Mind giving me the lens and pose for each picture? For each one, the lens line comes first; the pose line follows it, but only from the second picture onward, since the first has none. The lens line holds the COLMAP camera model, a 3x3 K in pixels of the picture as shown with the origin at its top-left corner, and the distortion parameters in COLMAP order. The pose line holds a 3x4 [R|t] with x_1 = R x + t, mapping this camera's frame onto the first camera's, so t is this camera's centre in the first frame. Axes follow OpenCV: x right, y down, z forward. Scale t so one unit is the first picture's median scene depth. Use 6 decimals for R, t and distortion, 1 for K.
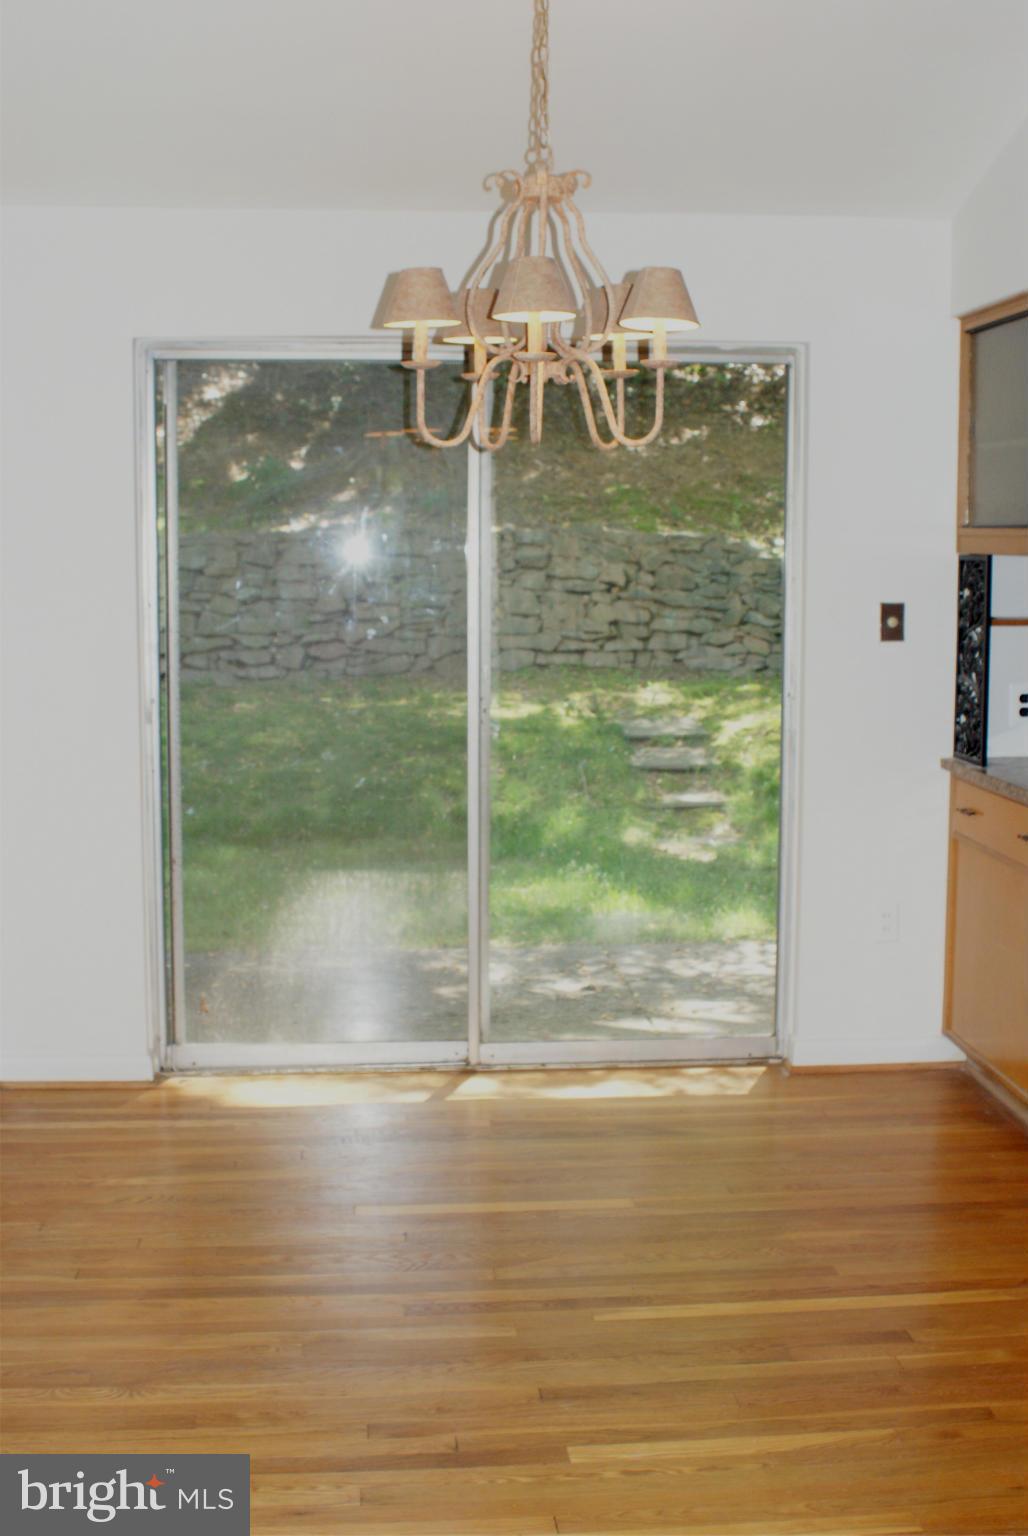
lens RADIAL K [[1877.1, 0, 514.0], [0, 1877.1, 768.0], [0, 0, 1]] dist [-0.101776, -0.038187]
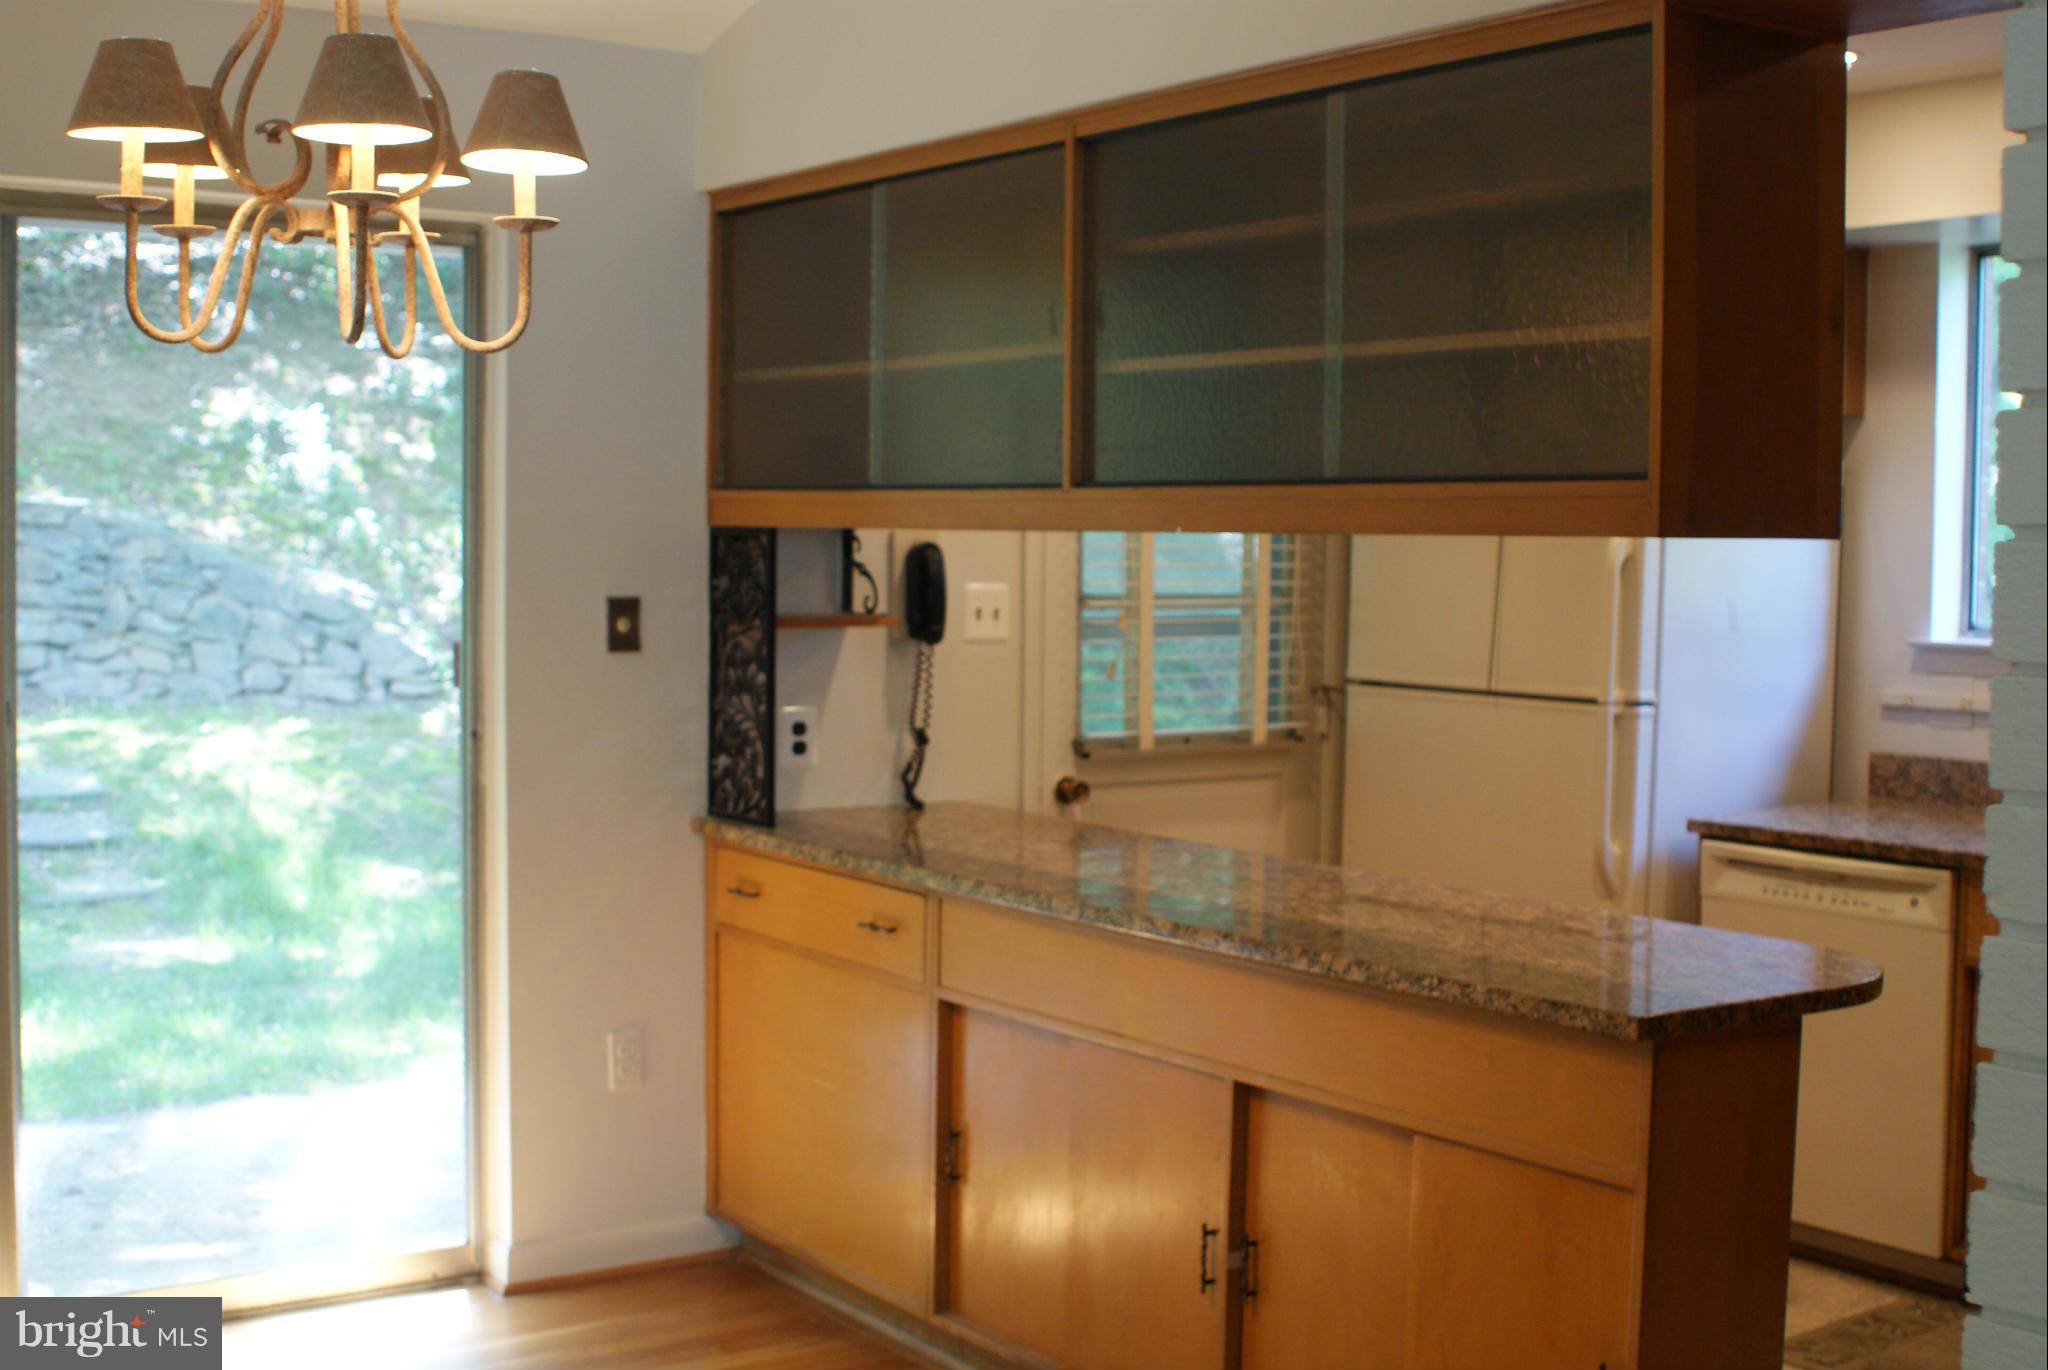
lens RADIAL K [[2502.8, 0, 1024.0], [0, 2502.8, 685.0], [0, 0, 1]] dist [-0.101776, -0.038187]
pose [[0.867091, -0.022579, 0.497637, -0.046321], [0.048742, 0.998024, -0.039646, -0.004221], [-0.495759, 0.058632, 0.866479, 0.044616]]
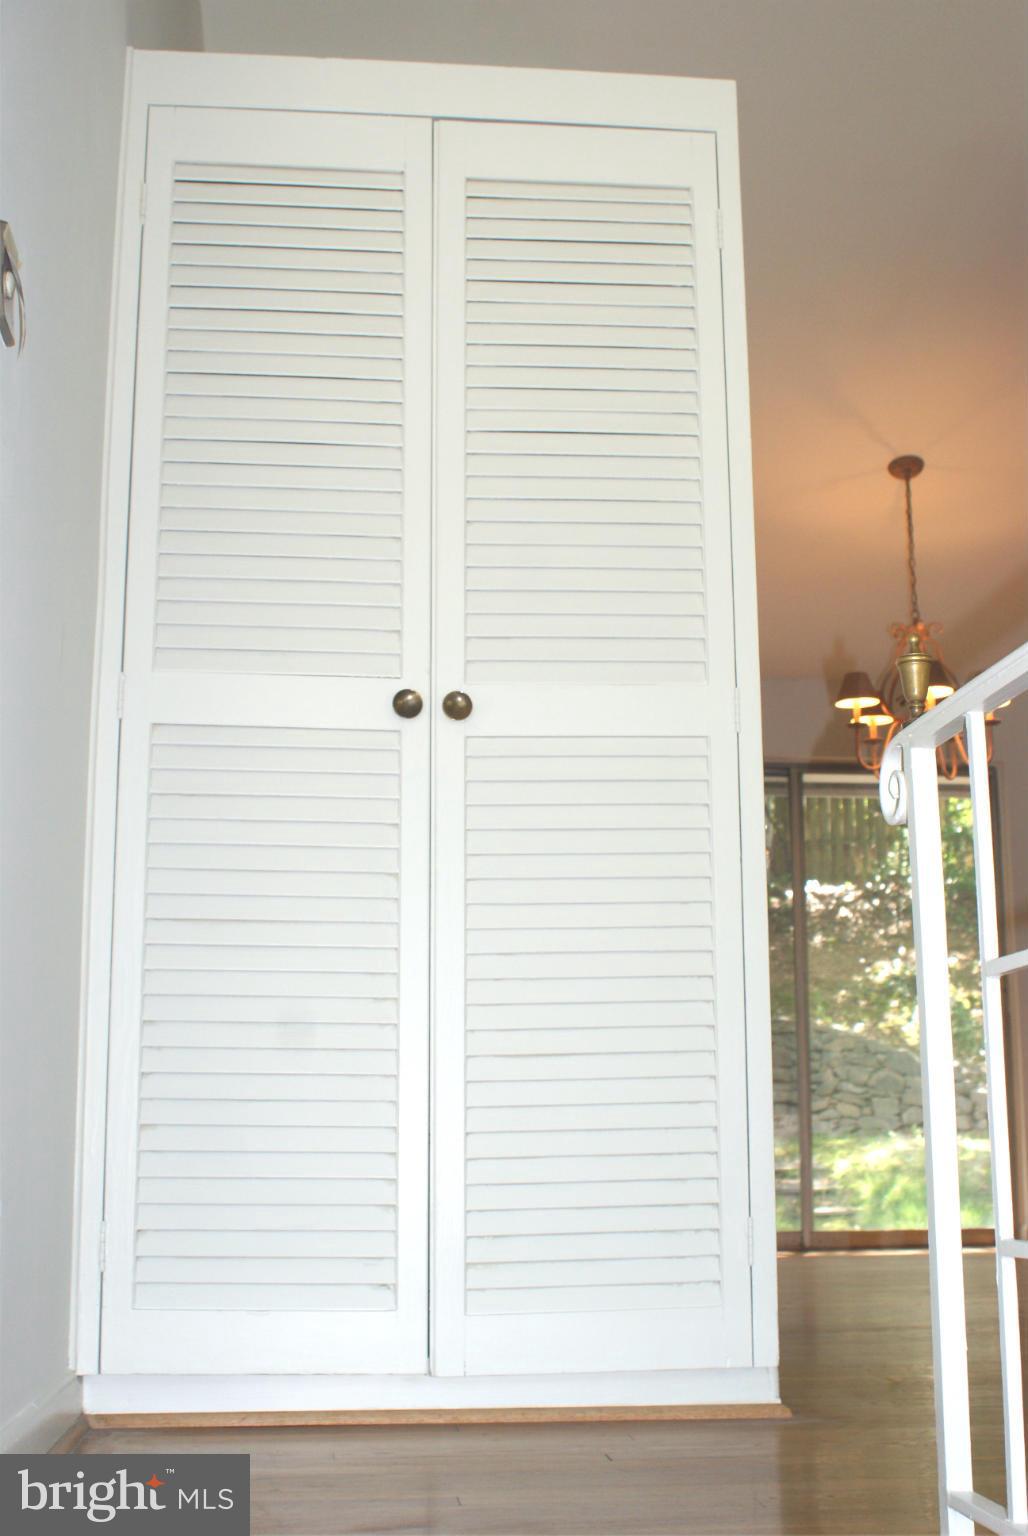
lens RADIAL K [[1877.1, 0, 514.0], [0, 1877.1, 768.0], [0, 0, 1]] dist [-0.101776, -0.038187]
pose [[0.999857, -0.001453, 0.016848, -0.099613], [0.006668, 0.949459, -0.313821, 0.096143], [-0.015541, 0.313889, 0.949333, -0.175067]]
